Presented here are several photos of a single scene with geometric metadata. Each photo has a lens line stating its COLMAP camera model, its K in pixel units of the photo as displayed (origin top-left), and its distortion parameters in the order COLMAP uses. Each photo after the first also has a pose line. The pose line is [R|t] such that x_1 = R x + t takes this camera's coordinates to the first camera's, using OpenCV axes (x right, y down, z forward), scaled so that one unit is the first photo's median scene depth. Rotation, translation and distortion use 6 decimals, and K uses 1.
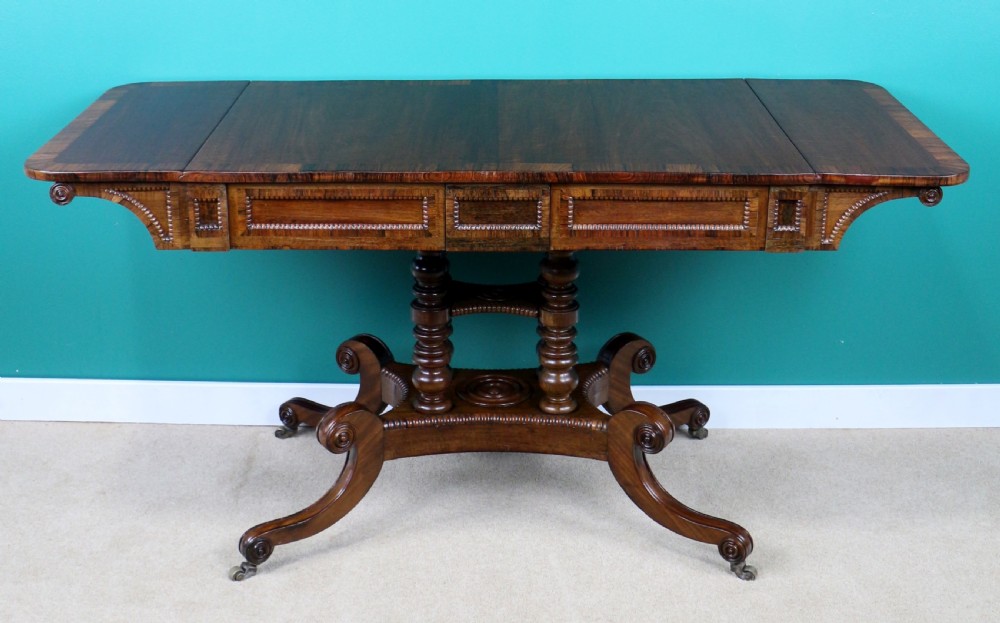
lens RADIAL K [[1410.9, 0, 497.1], [0, 1410.9, 189.1], [0, 0, 1]] dist [-0.150032, 0.000000]
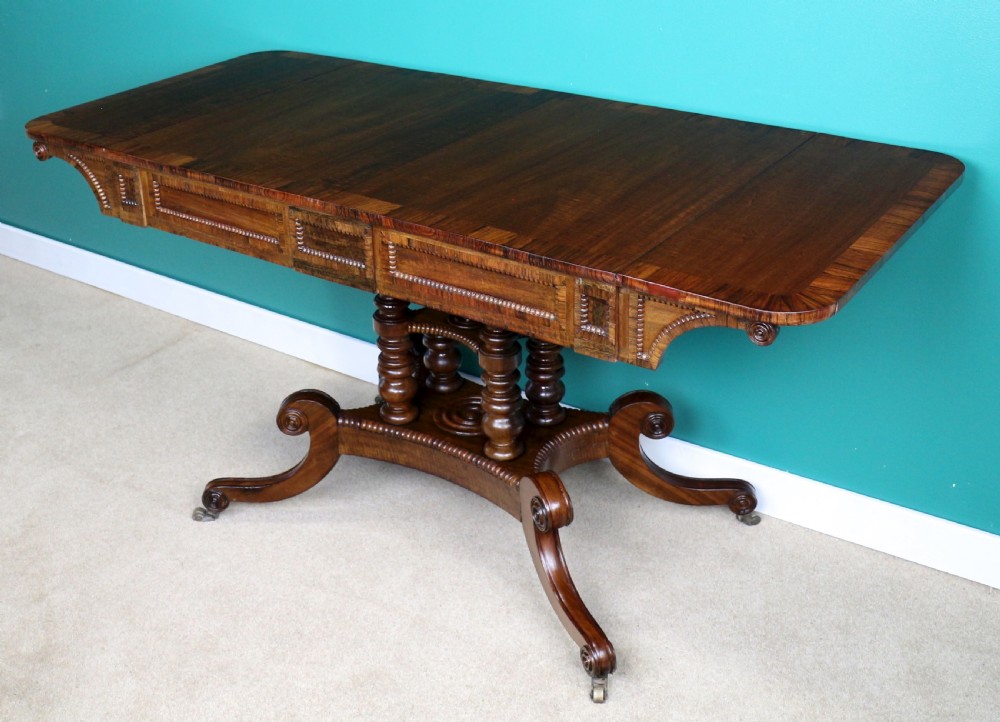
lens RADIAL K [[1286.7, 0, 531.5], [0, 1286.7, 282.5], [0, 0, 1]] dist [-0.133763, 0.000000]
pose [[0.833753, 0.214351, -0.508832, 0.556028], [-0.146042, 0.974359, 0.171160, -0.124181], [0.532473, -0.068395, 0.843679, 0.338513]]
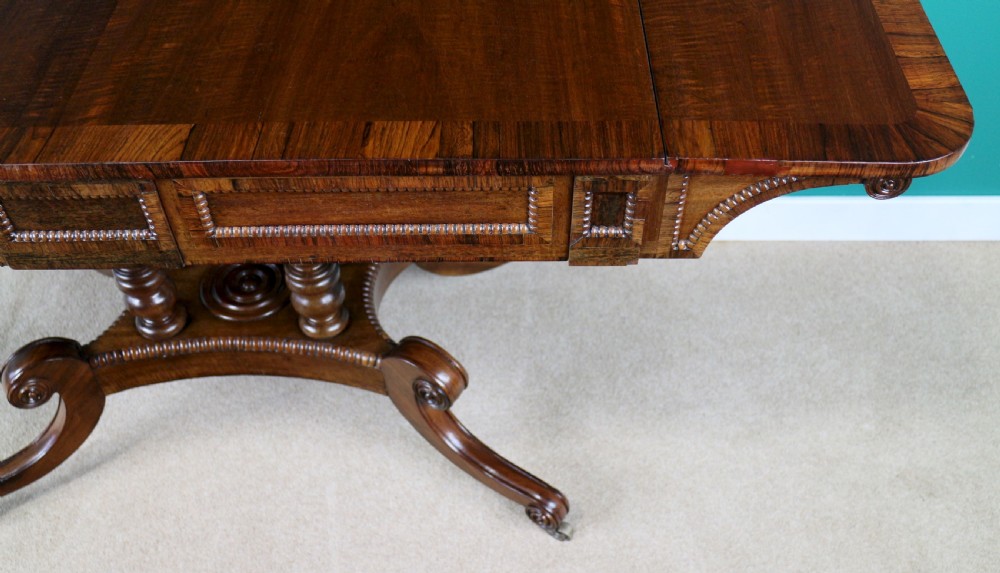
lens RADIAL K [[958.0, 0, 506.4], [0, 958.0, 331.4], [0, 0, 1]] dist [-0.124500, 0.000000]
pose [[0.999949, -0.004701, -0.008942, 0.170574], [0.008907, 0.827901, 0.560804, -0.147011], [0.004767, -0.560855, 0.827901, 0.672851]]
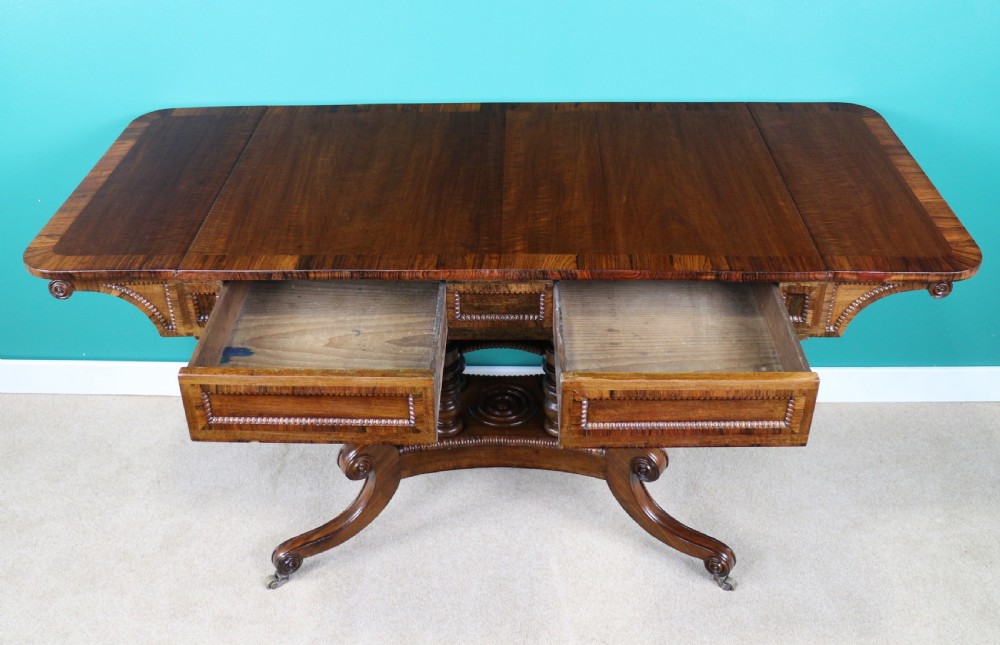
lens RADIAL K [[1025.2, 0, 508.6], [0, 1025.2, 293.2], [0, 0, 1]] dist [-0.137404, 0.000000]
pose [[0.999888, 0.001748, -0.014841, 0.017094], [0.002210, 0.964911, 0.262568, -0.177212], [0.014779, -0.262571, 0.964799, 0.312457]]
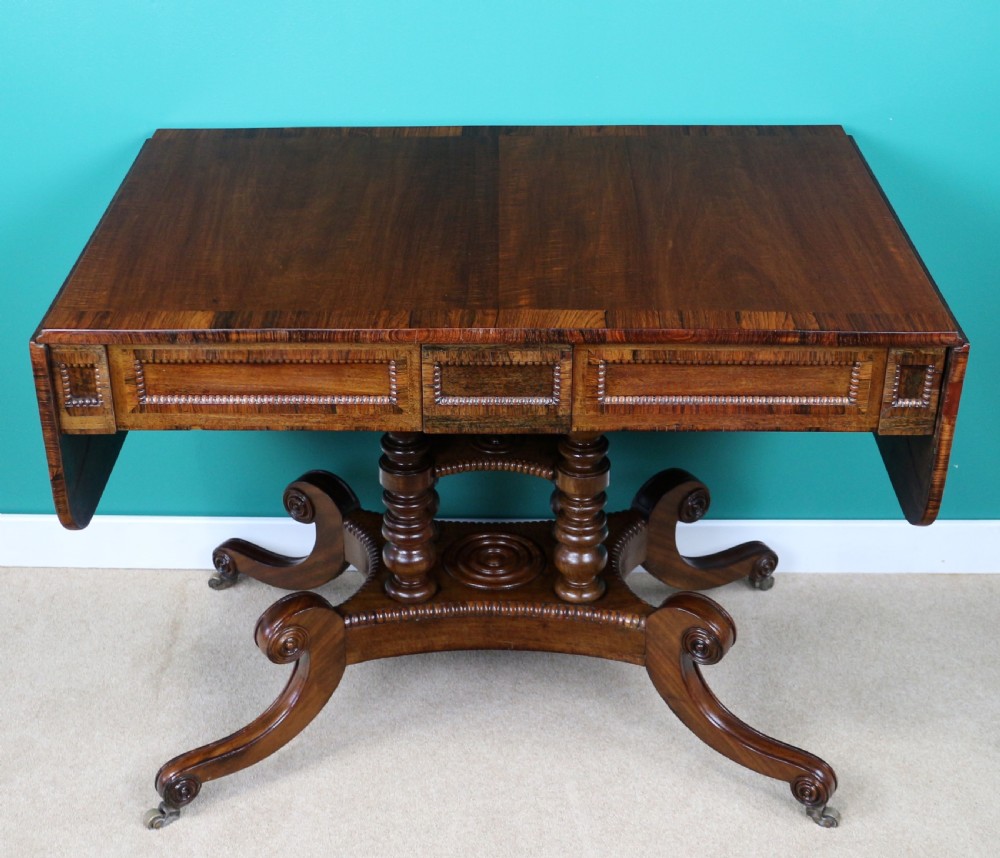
lens RADIAL K [[1609.5, 0, 495.2], [0, 1609.5, 405.8], [0, 0, 1]] dist [-0.126091, 0.000000]
pose [[0.999985, 0.000651, -0.005447, 0.003892], [0.000463, 0.979376, 0.202044, -0.131305], [0.005466, -0.202043, 0.979361, 0.218955]]
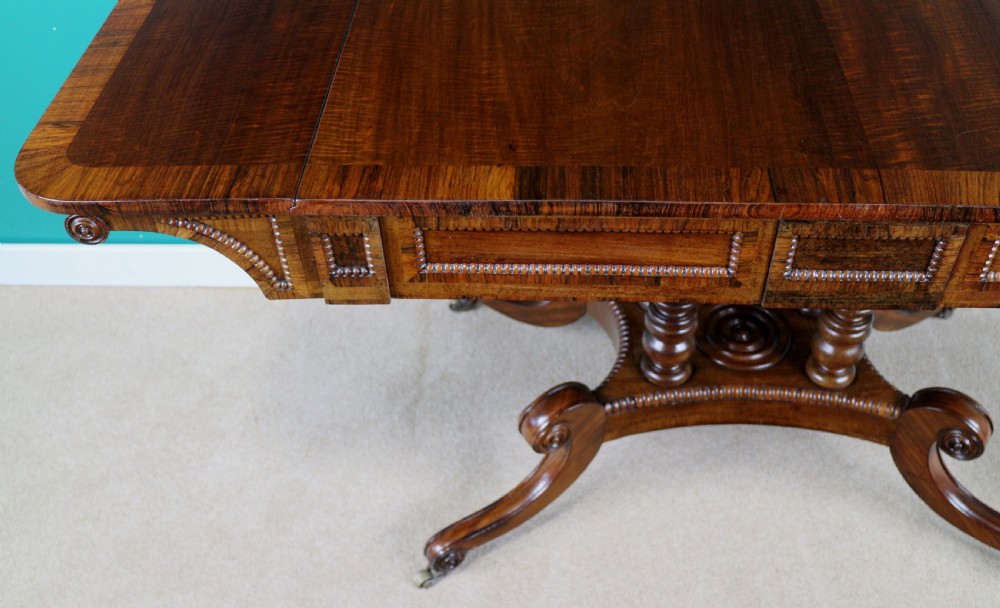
lens RADIAL K [[977.7, 0, 520.1], [0, 977.7, 344.8], [0, 0, 1]] dist [-0.098629, 0.000000]
pose [[0.998767, 0.016019, -0.046988, -0.117230], [0.010364, 0.858366, 0.512933, -0.150628], [0.048549, -0.512788, 0.857141, 0.642957]]
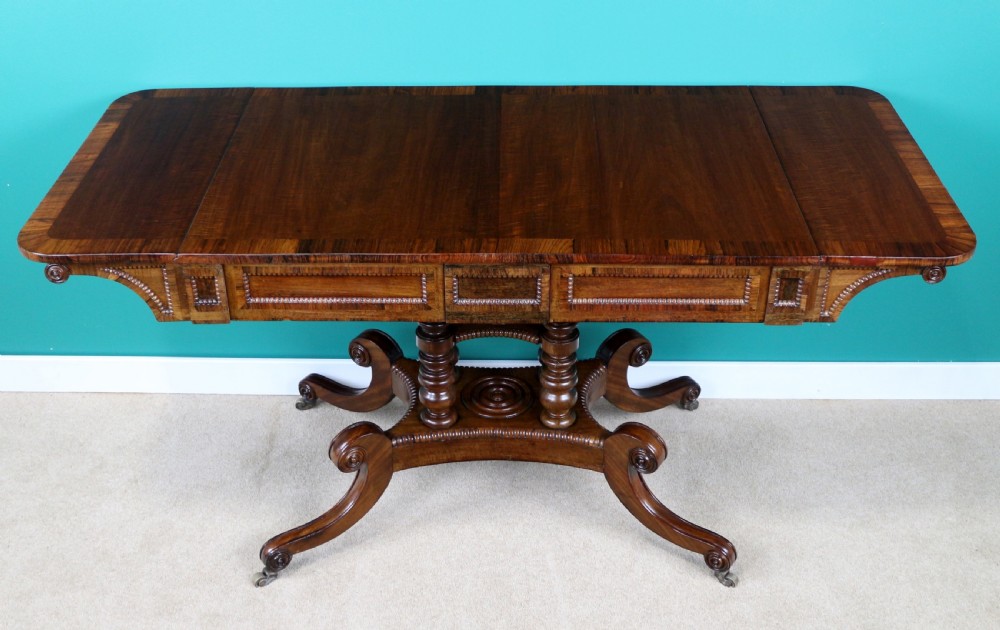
lens RADIAL K [[1204.0, 0, 519.8], [0, 1204.0, 307.5], [0, 0, 1]] dist [-0.113428, 0.000000]
pose [[0.999984, 0.002757, 0.004905, 0.012184], [-0.003978, 0.962892, 0.269857, -0.198350], [-0.003979, -0.269872, 0.962888, 0.178864]]
